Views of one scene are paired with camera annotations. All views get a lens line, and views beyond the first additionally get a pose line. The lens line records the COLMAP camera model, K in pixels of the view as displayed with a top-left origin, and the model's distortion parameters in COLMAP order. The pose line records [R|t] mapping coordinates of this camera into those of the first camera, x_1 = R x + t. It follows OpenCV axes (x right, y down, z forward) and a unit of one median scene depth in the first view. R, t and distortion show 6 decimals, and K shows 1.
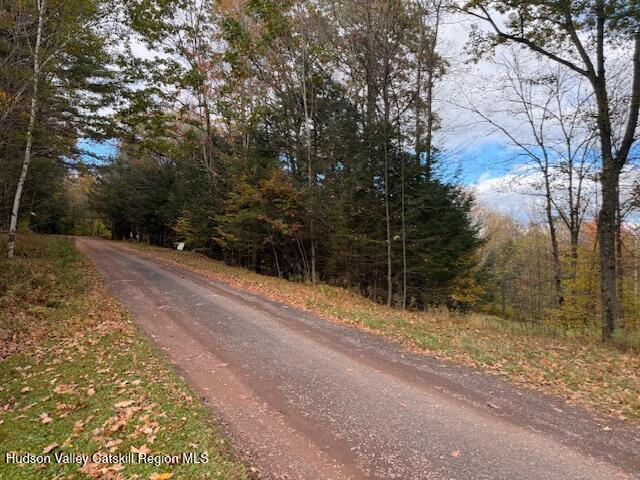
lens RADIAL K [[474.3, 0, 320.0], [0, 474.3, 240.0], [0, 0, 1]] dist [0.035308, -0.000117]
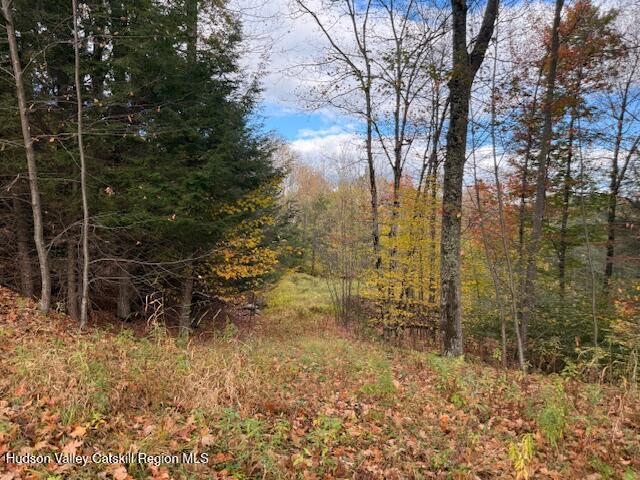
lens RADIAL K [[474.3, 0, 320.0], [0, 474.3, 240.0], [0, 0, 1]] dist [0.035308, -0.000117]
pose [[0.929764, -0.009549, 0.368033, 0.132484], [-0.024554, 0.995829, 0.087869, 0.024082], [-0.367337, -0.090734, 0.925651, 0.329785]]
